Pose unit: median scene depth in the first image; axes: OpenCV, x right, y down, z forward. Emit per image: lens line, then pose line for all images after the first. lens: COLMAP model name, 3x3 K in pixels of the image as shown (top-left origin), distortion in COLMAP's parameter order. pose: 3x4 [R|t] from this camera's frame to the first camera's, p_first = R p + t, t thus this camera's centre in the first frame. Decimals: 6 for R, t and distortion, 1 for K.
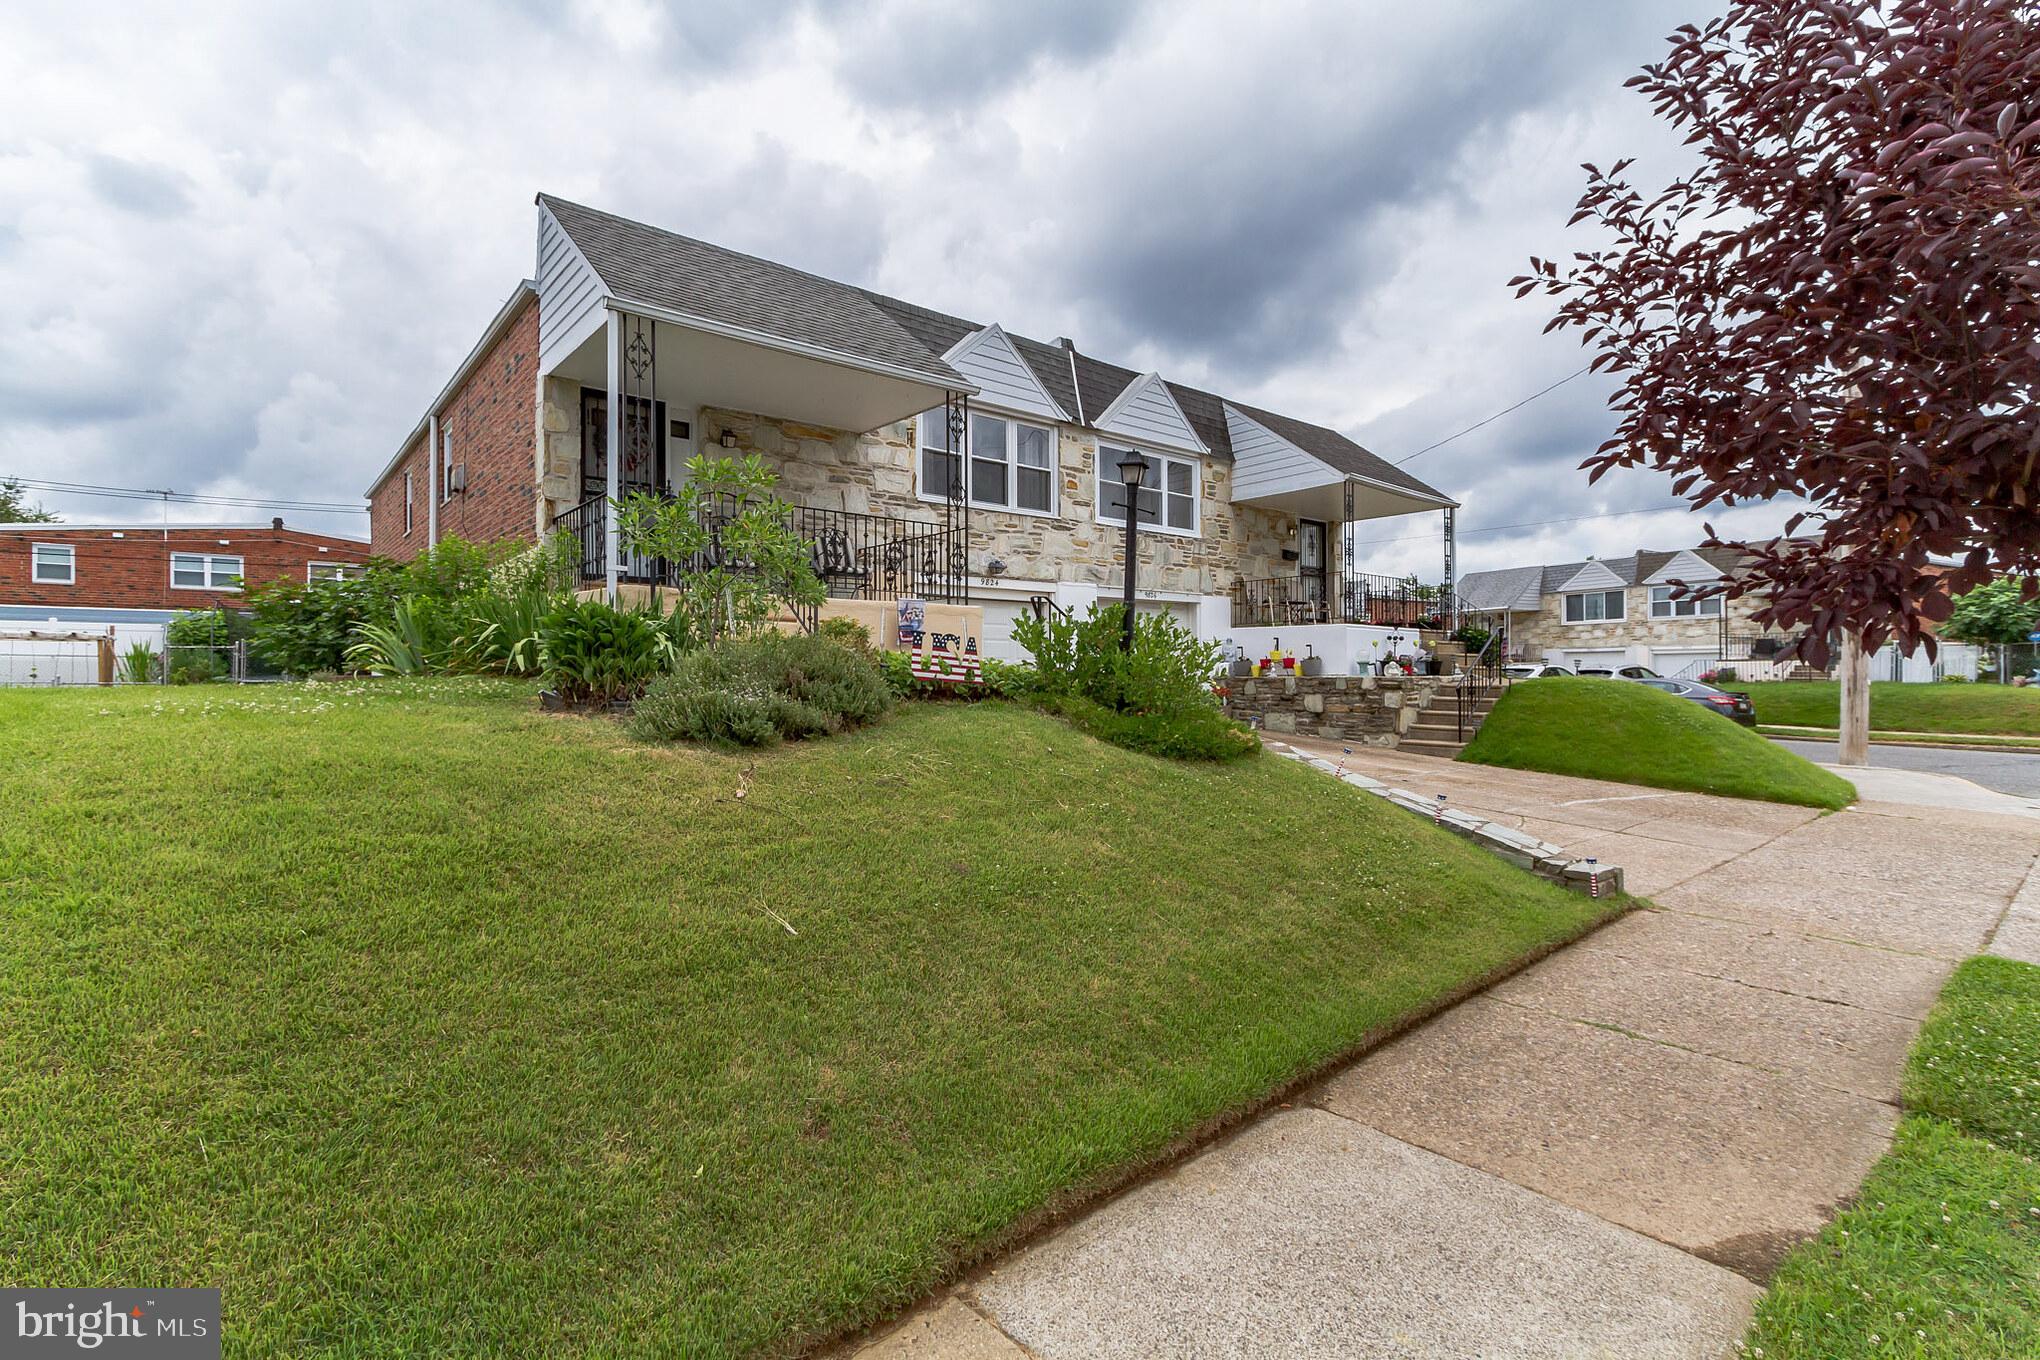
lens RADIAL K [[950.6, 0, 1005.1], [0, 950.6, 675.4], [0, 0, 1]] dist [0.004576, -0.000803]
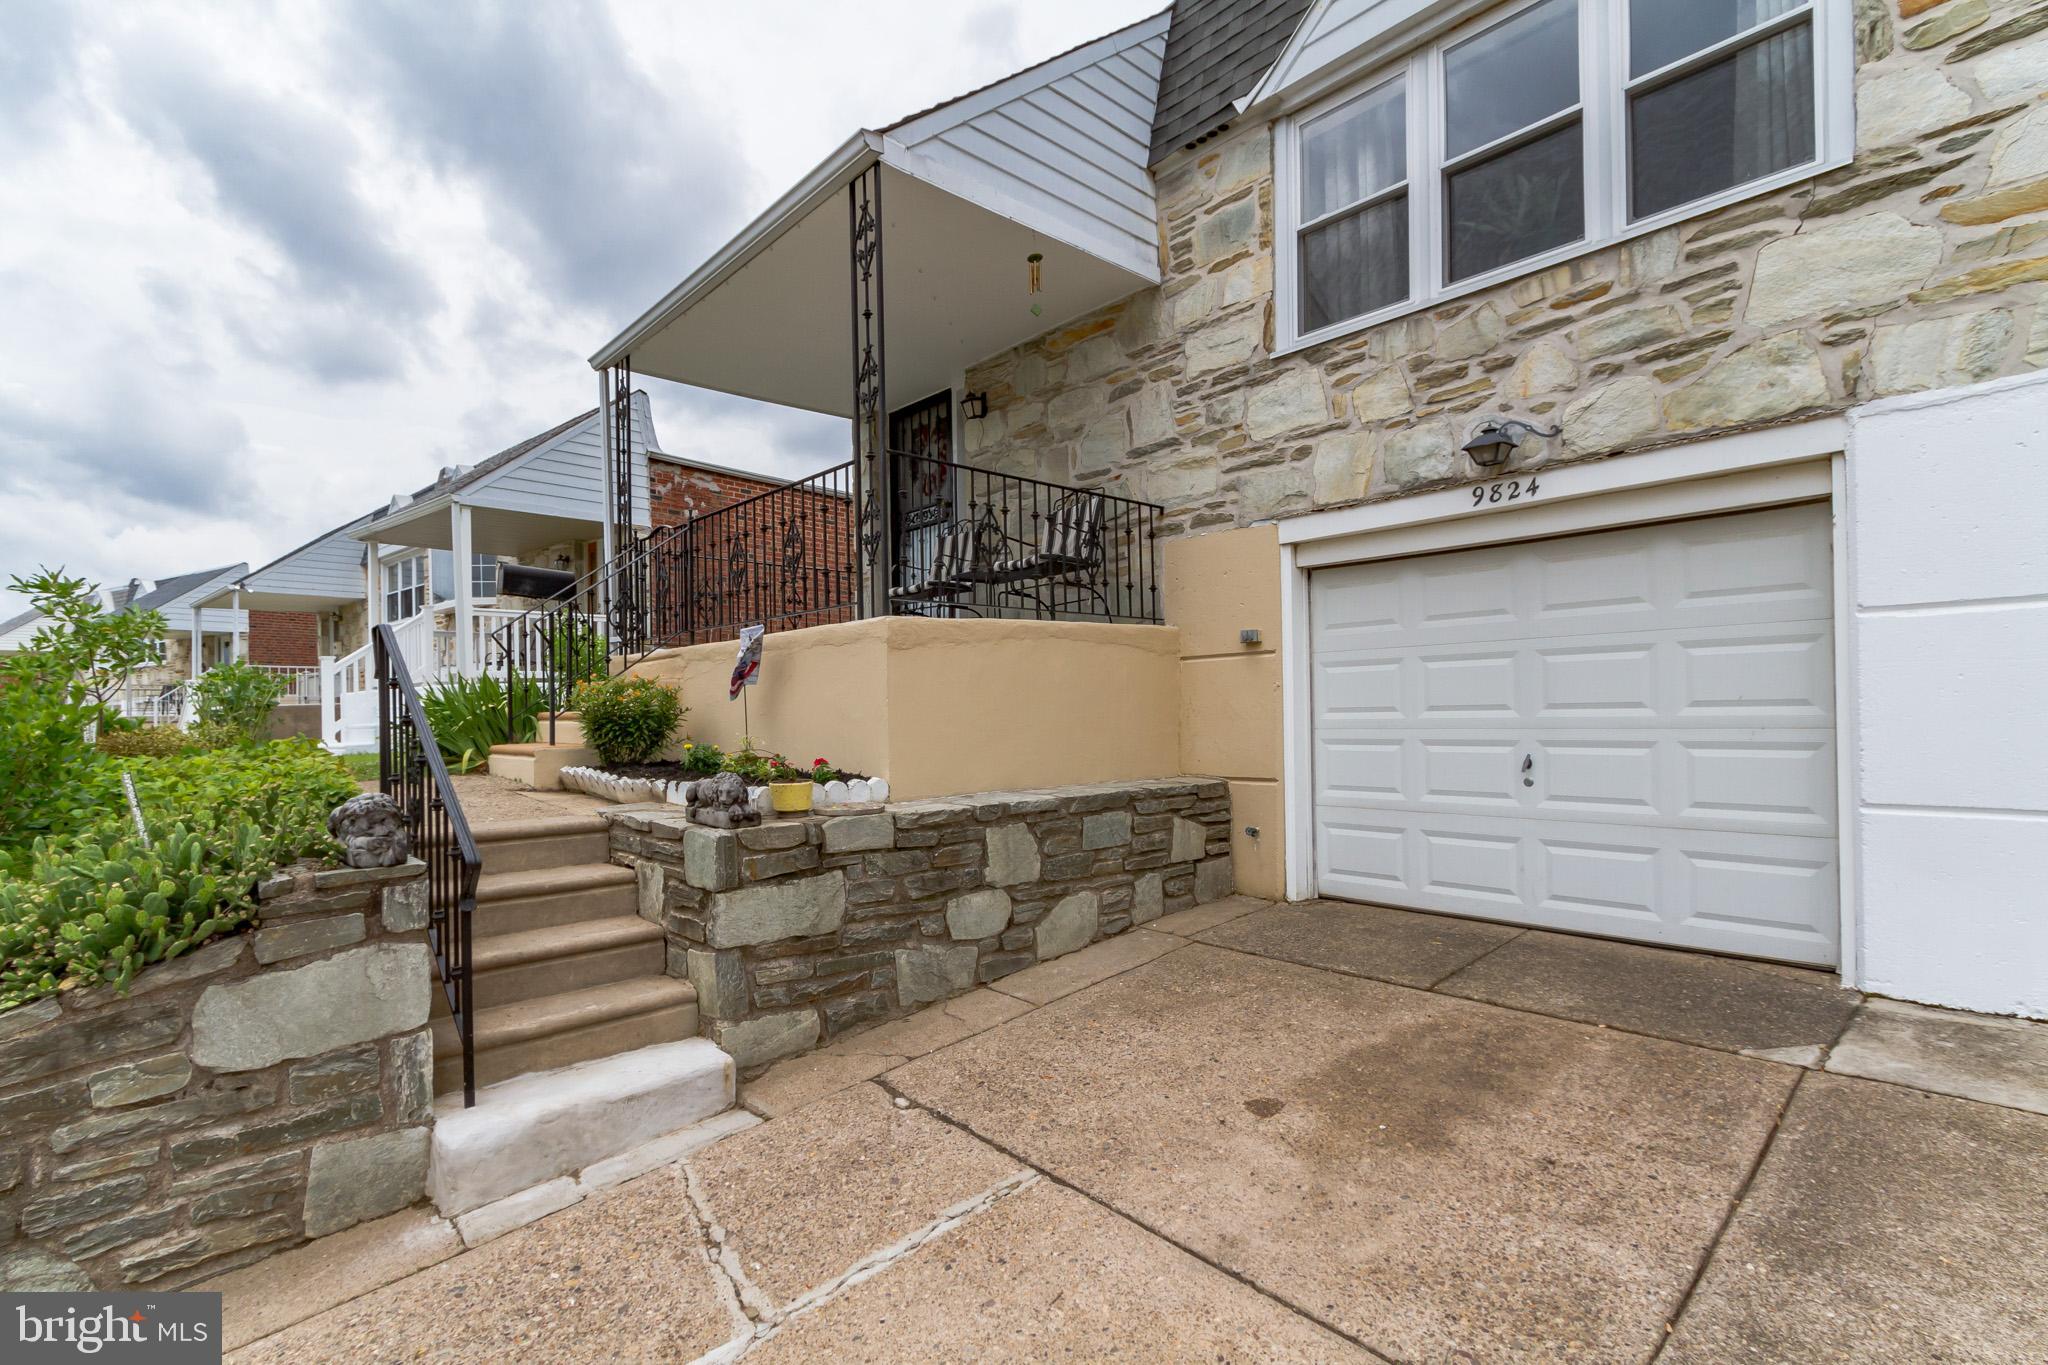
lens RADIAL K [[979.7, 0, 1025.4], [0, 979.7, 719.7], [0, 0, 1]] dist [-0.003624, 0.001125]
pose [[0.026290, 0.006700, -0.999632, 0.309931], [0.017413, 0.999823, 0.007159, -0.018100], [0.999503, -0.017595, 0.026169, 0.741890]]
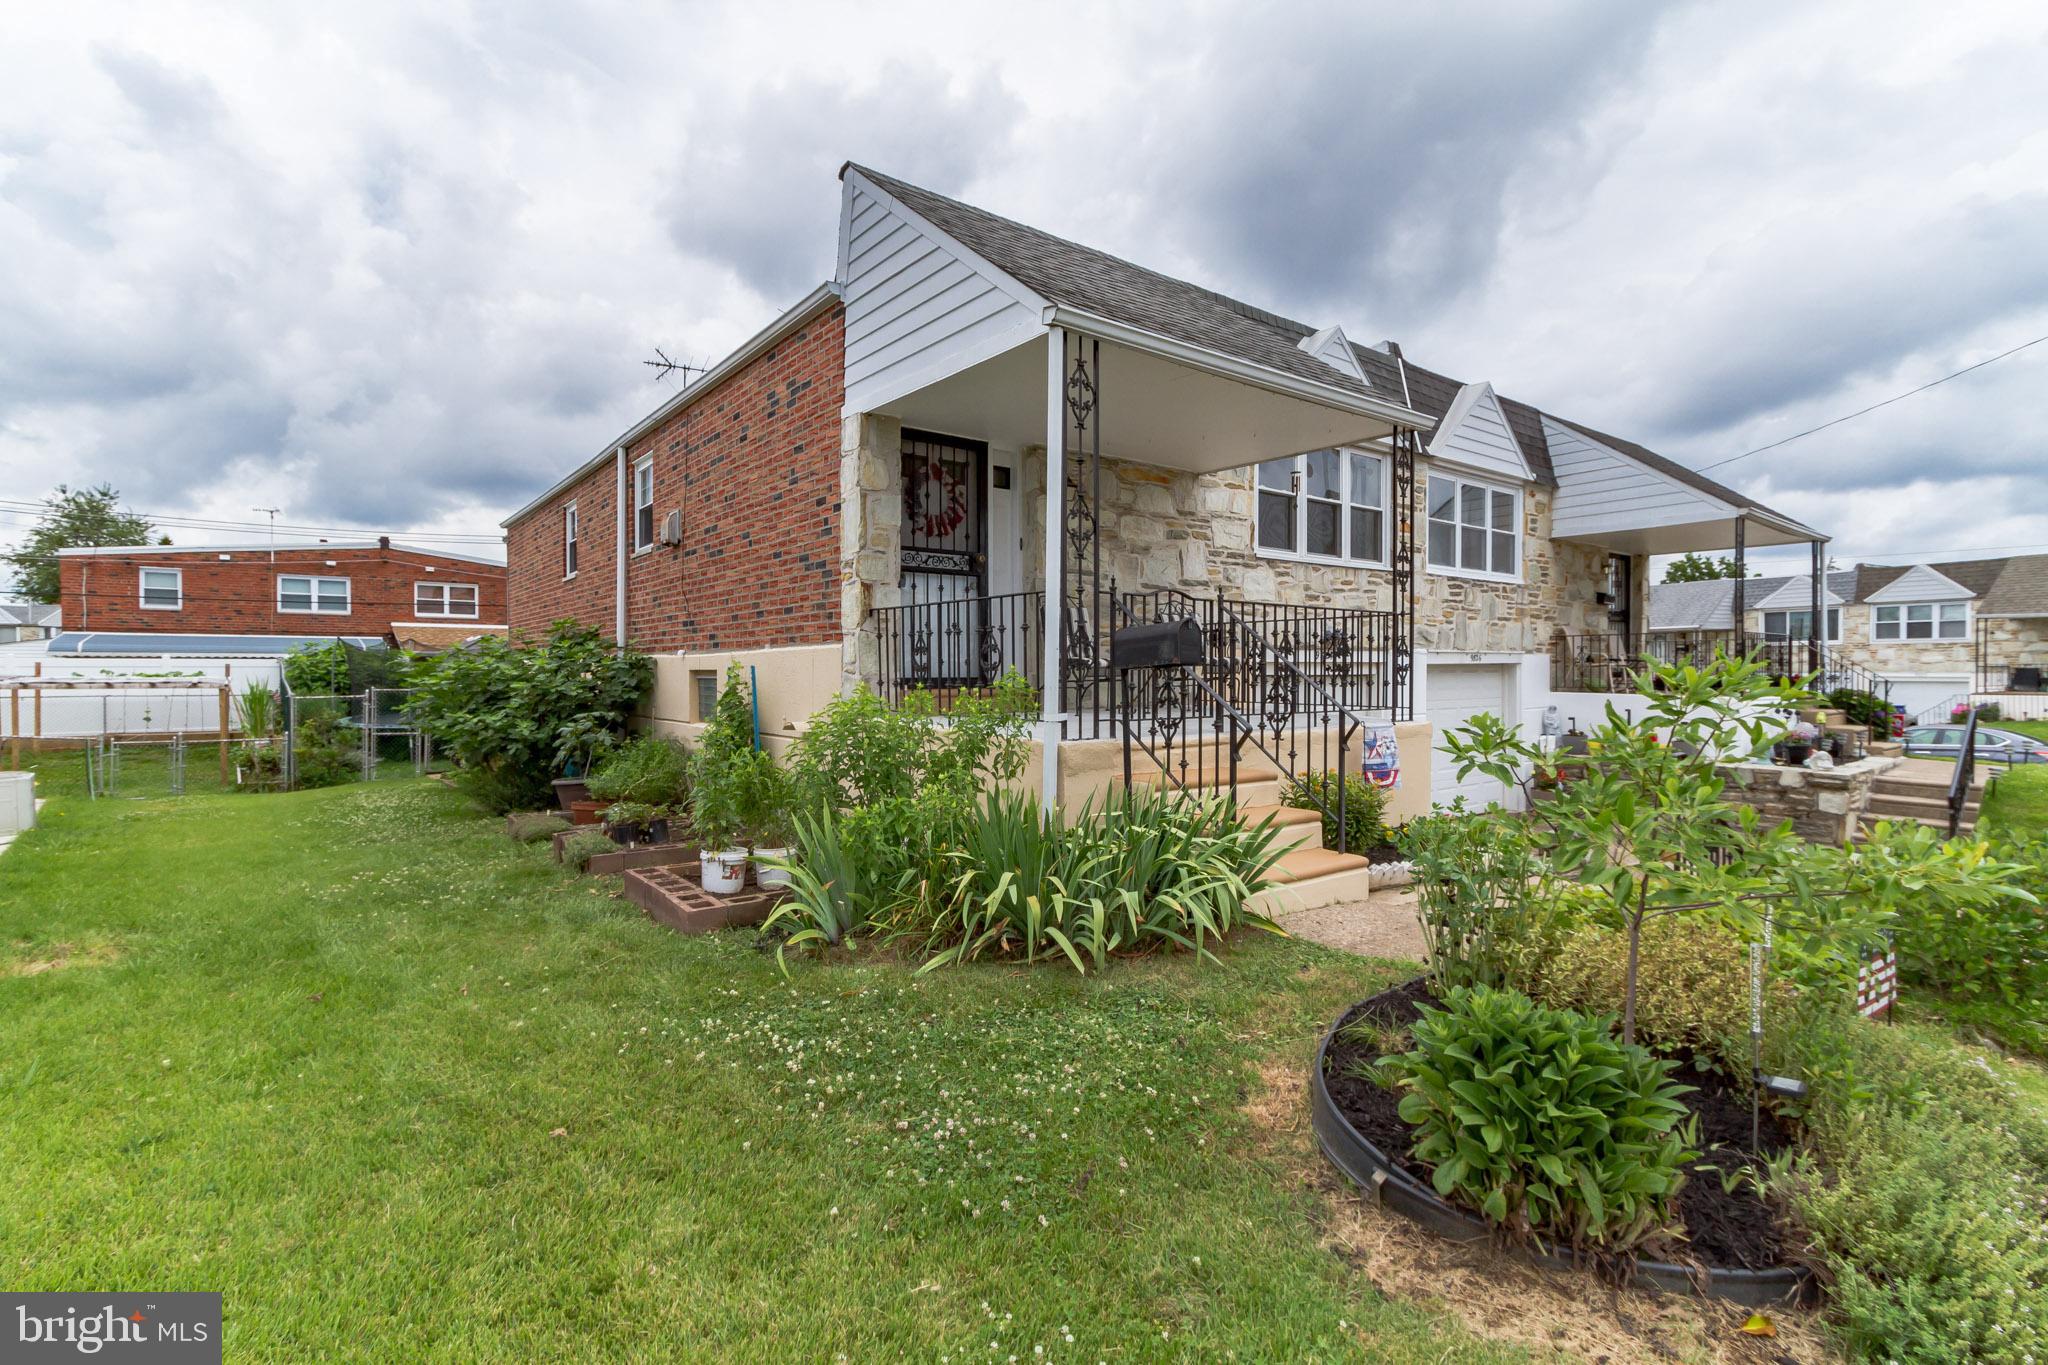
lens RADIAL K [[954.3, 0, 1009.0], [0, 954.3, 677.9], [0, 0, 1]] dist [0.004576, -0.000803]
pose [[0.998814, 0.003370, -0.048570, -0.217986], [-0.003005, 0.999967, 0.007603, -0.077235], [0.048594, -0.007448, 0.998791, 0.179039]]
